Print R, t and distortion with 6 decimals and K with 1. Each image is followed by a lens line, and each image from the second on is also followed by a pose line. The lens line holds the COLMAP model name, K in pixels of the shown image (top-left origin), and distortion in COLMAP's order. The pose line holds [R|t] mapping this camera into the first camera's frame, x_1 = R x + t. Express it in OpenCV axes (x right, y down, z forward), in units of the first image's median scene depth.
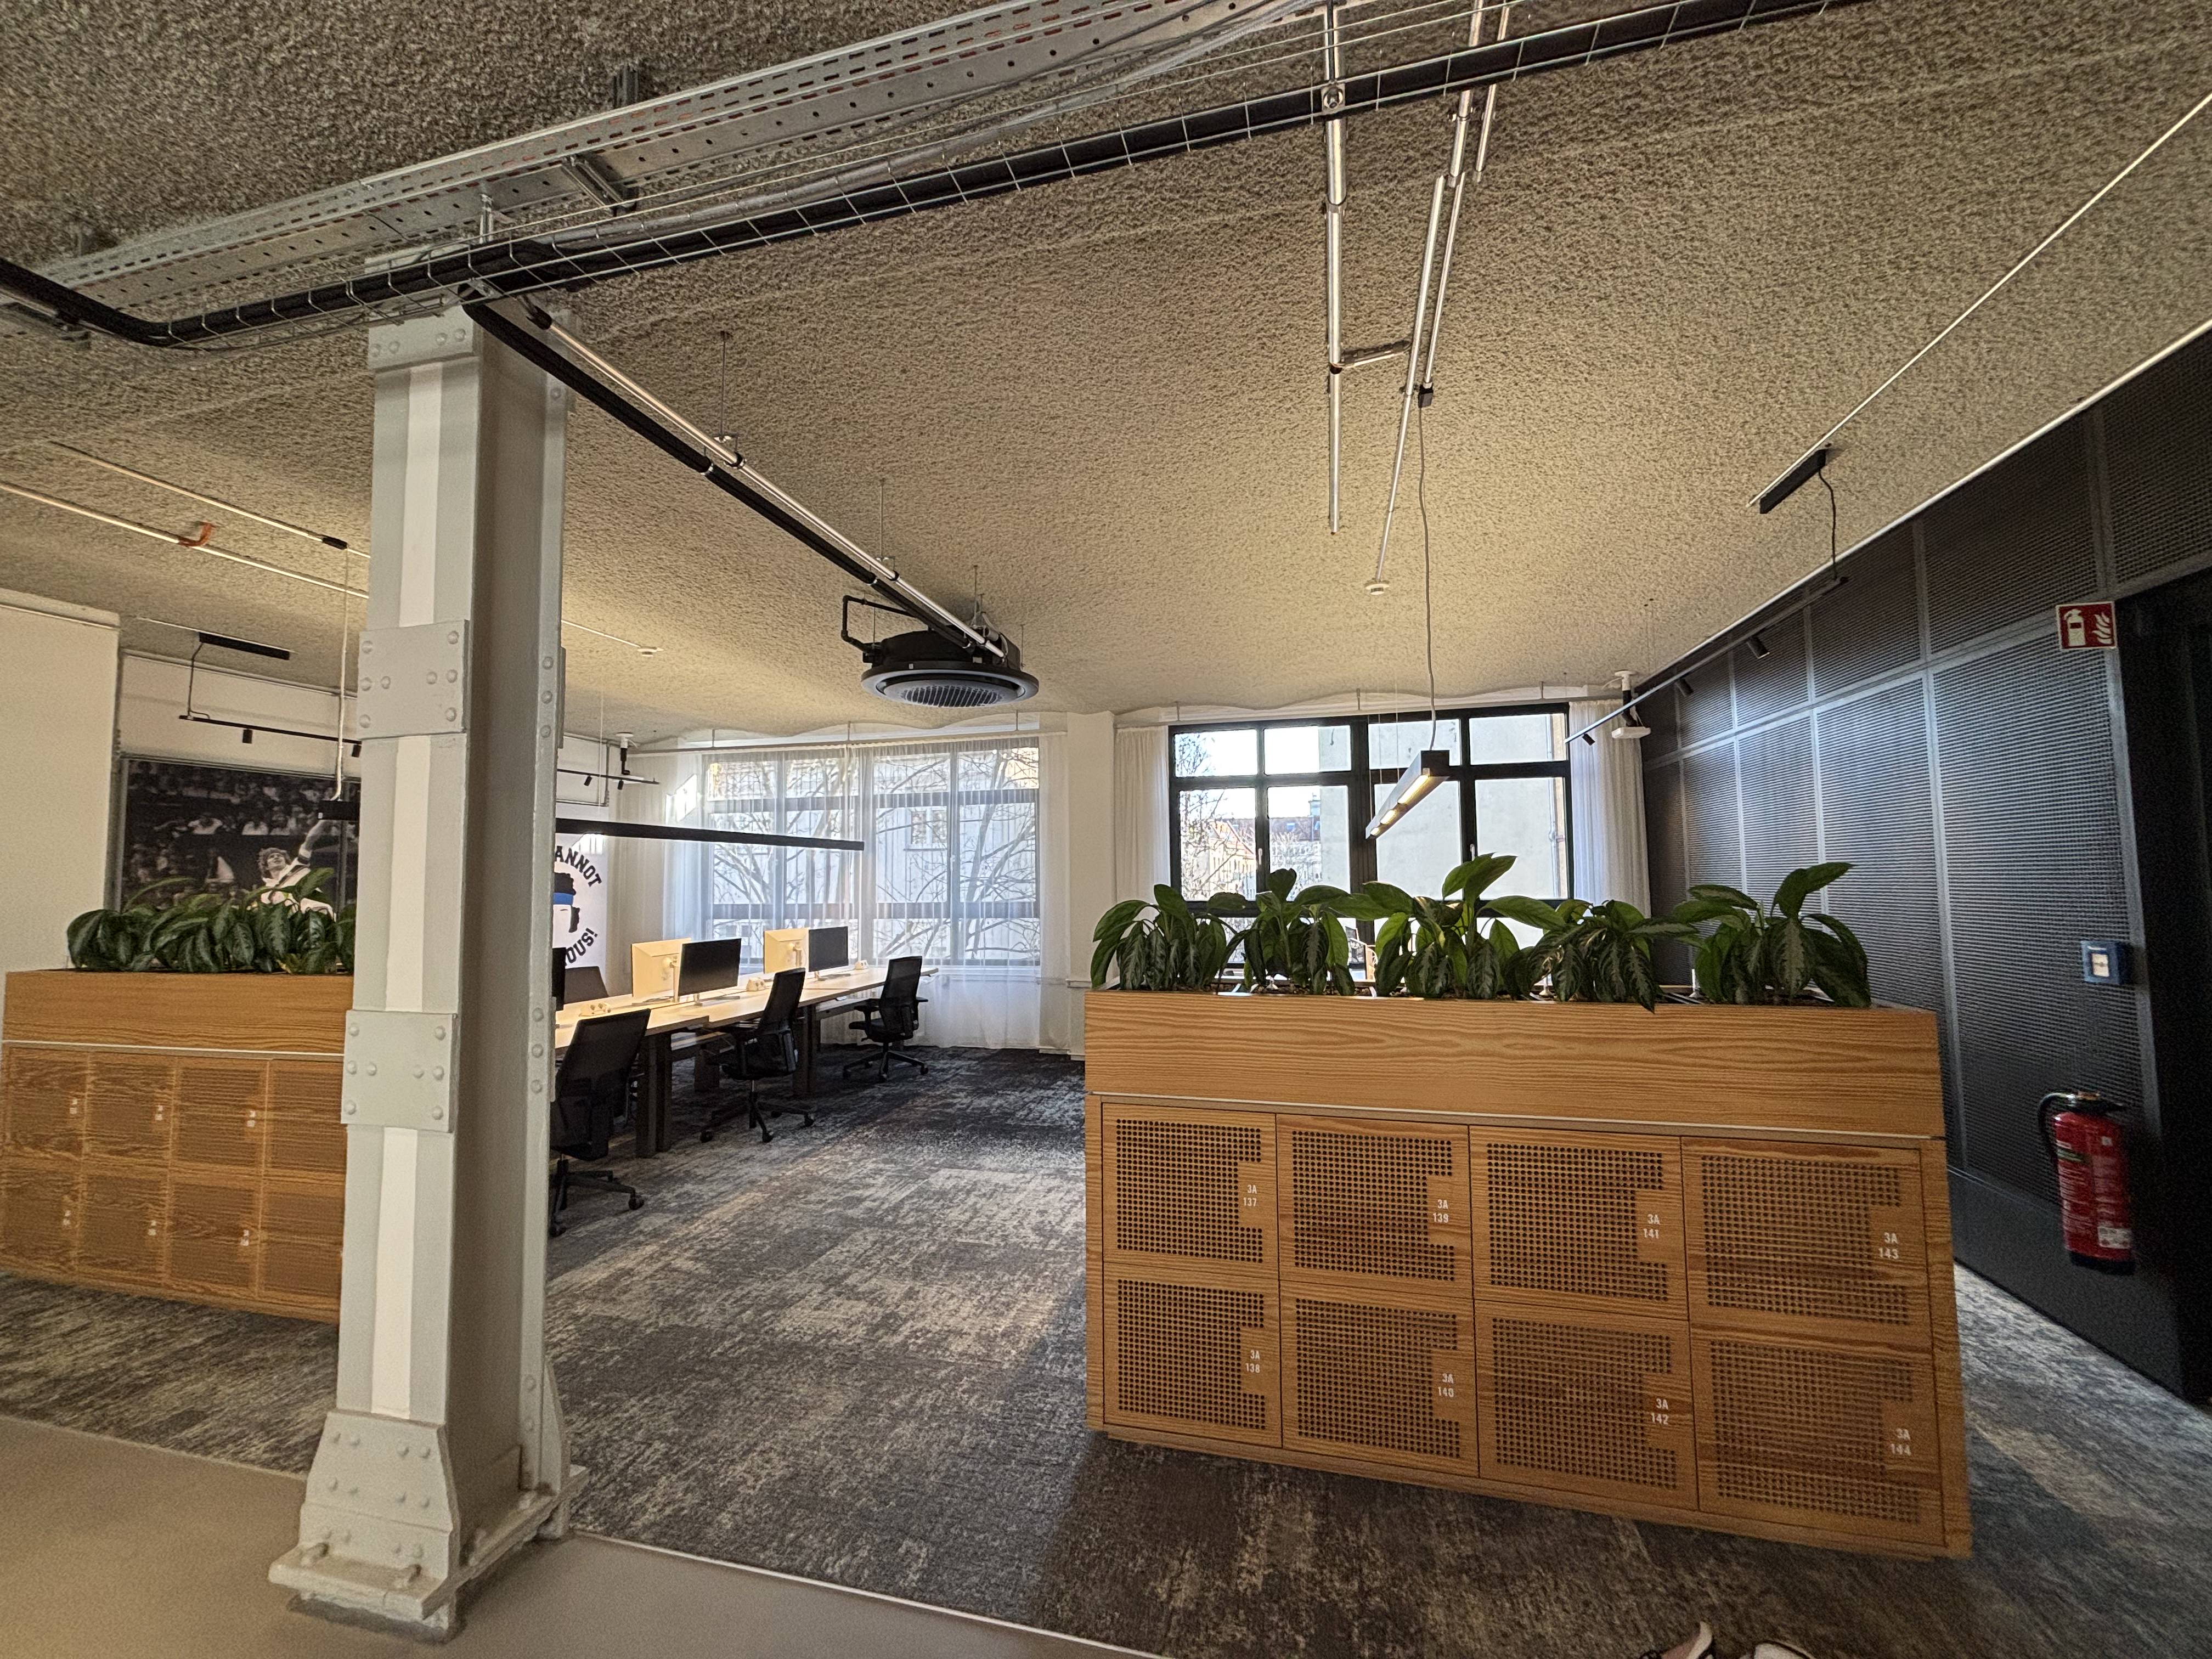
lens RADIAL K [[888.7, 0, 1103.9], [0, 888.7, 828.5], [0, 0, 1]] dist [-0.000226, -0.001002]
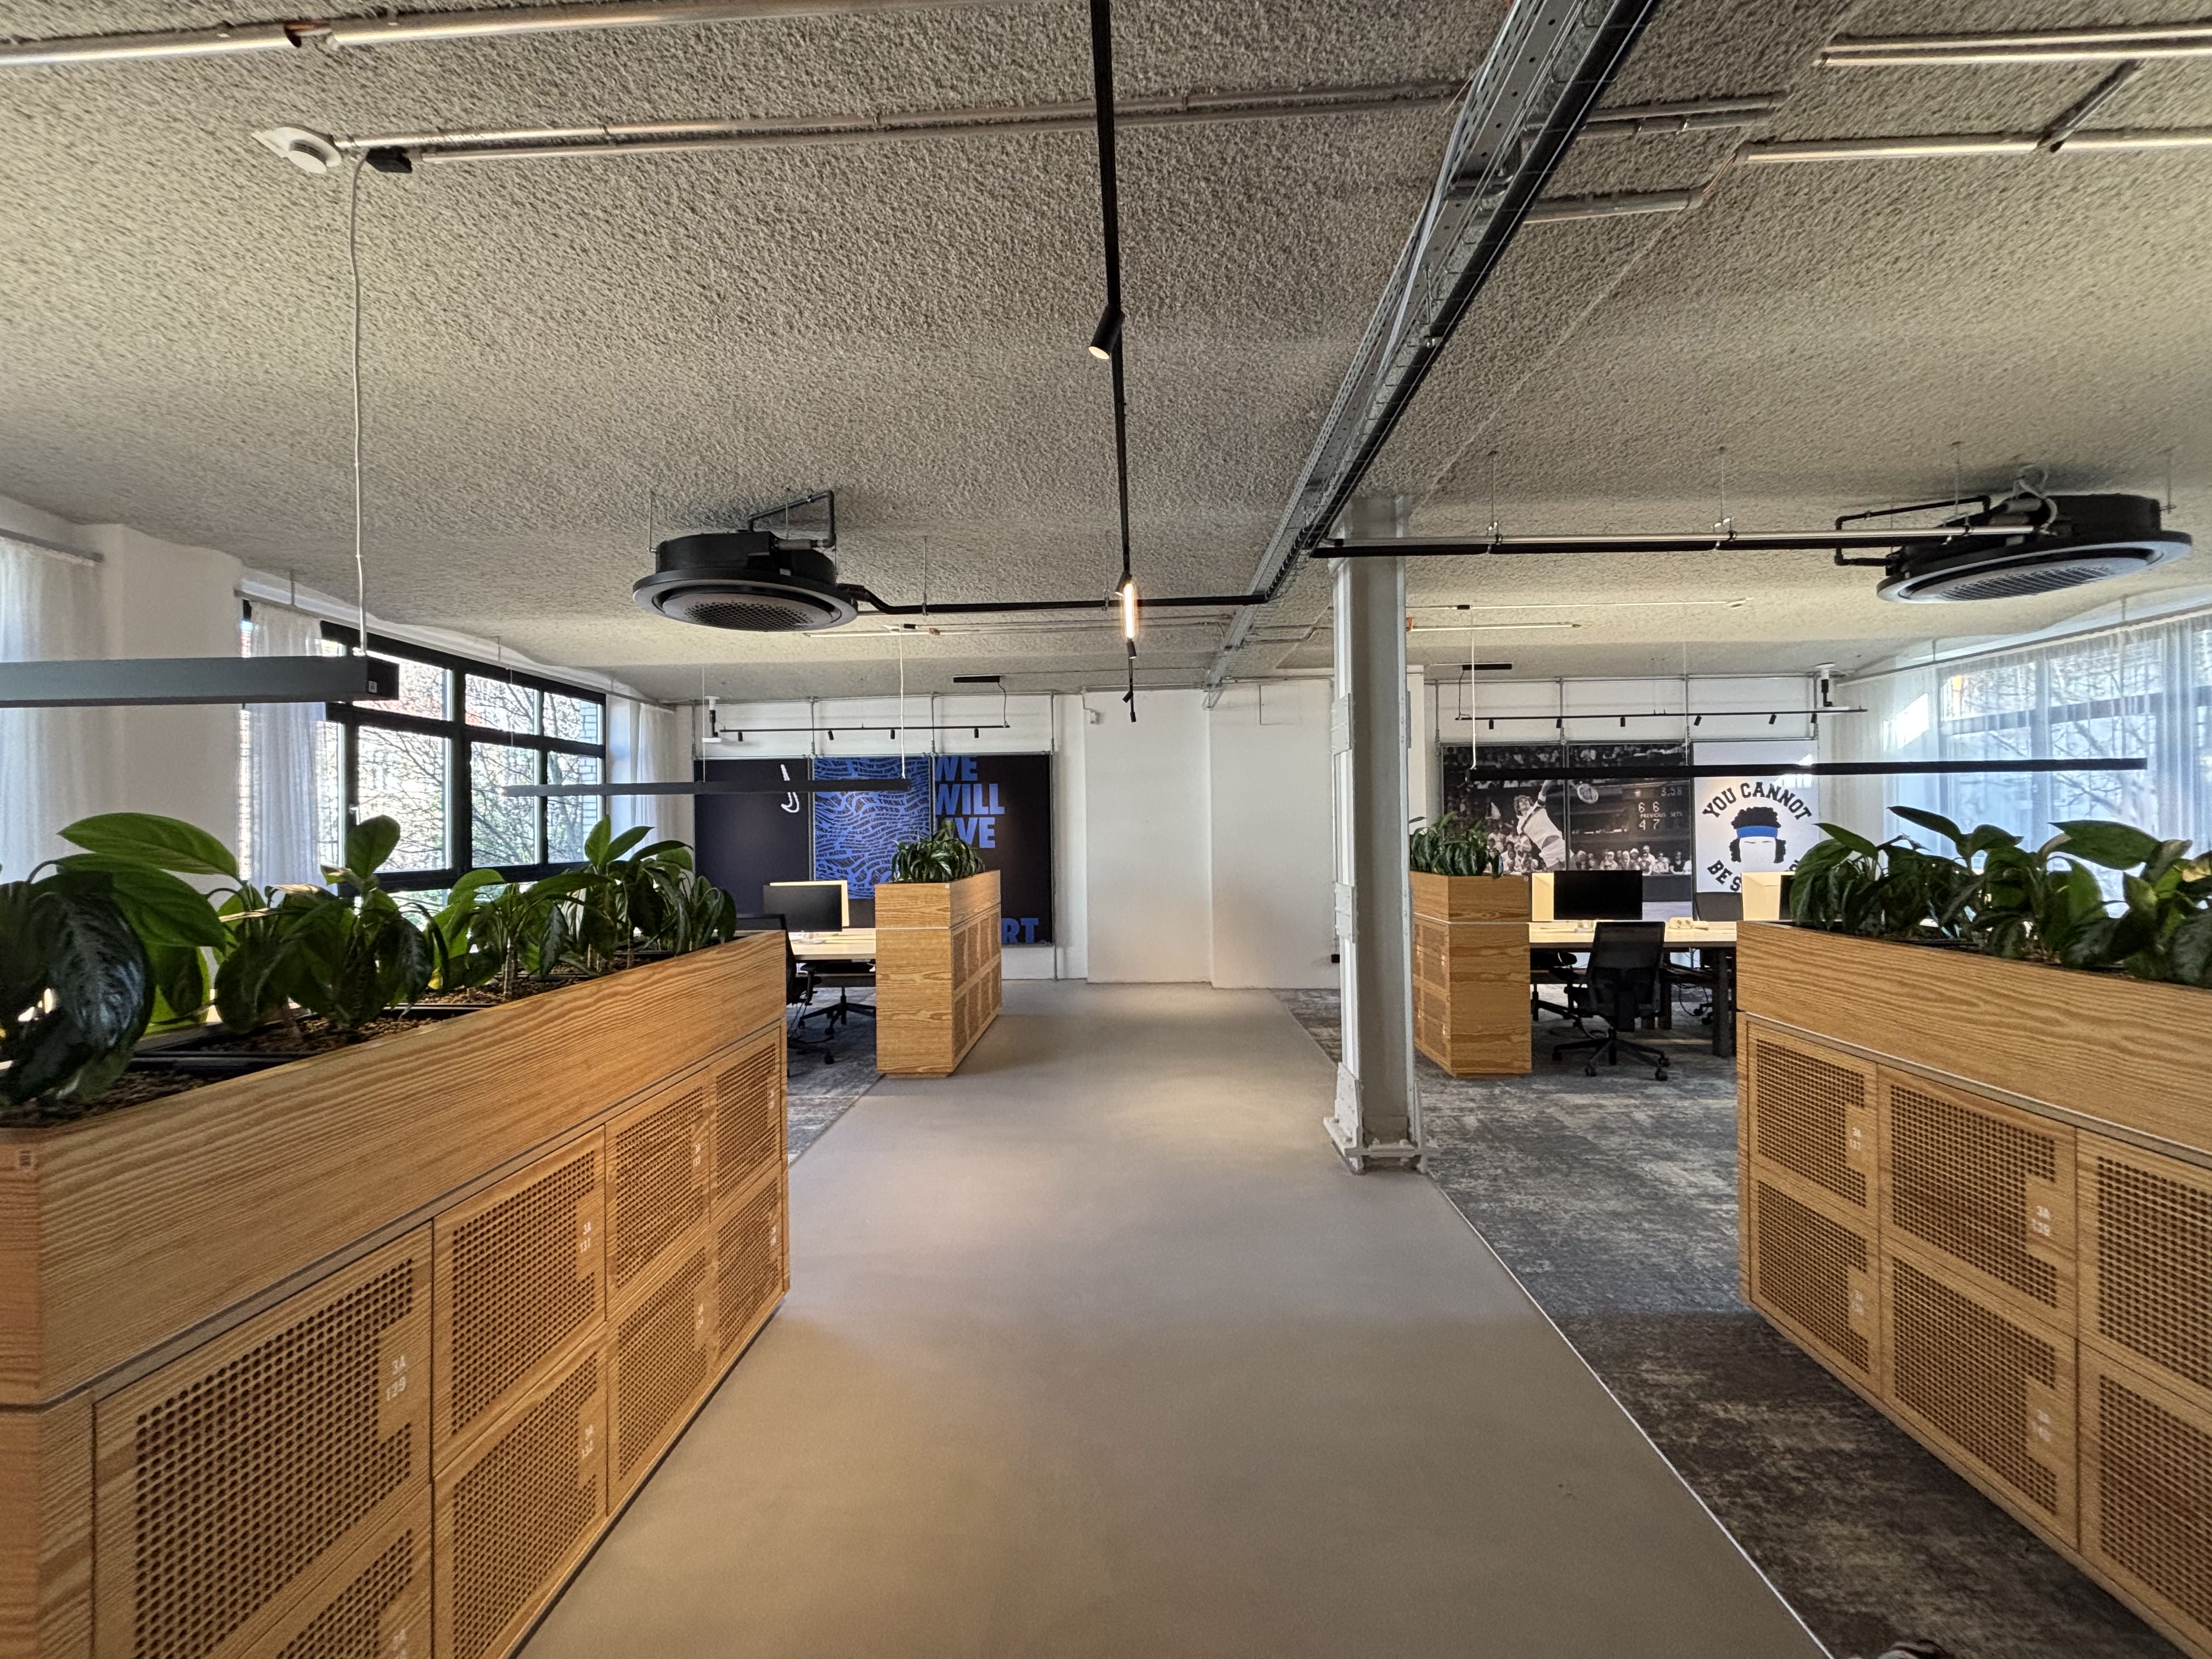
lens RADIAL K [[888.7, 0, 1094.9], [0, 888.7, 830.1], [0, 0, 1]] dist [-0.000226, -0.001002]
pose [[0.201150, 0.007523, -0.979532, 0.689057], [0.069948, 0.997307, 0.022023, -0.005587], [0.977060, -0.072947, 0.200082, 0.004727]]
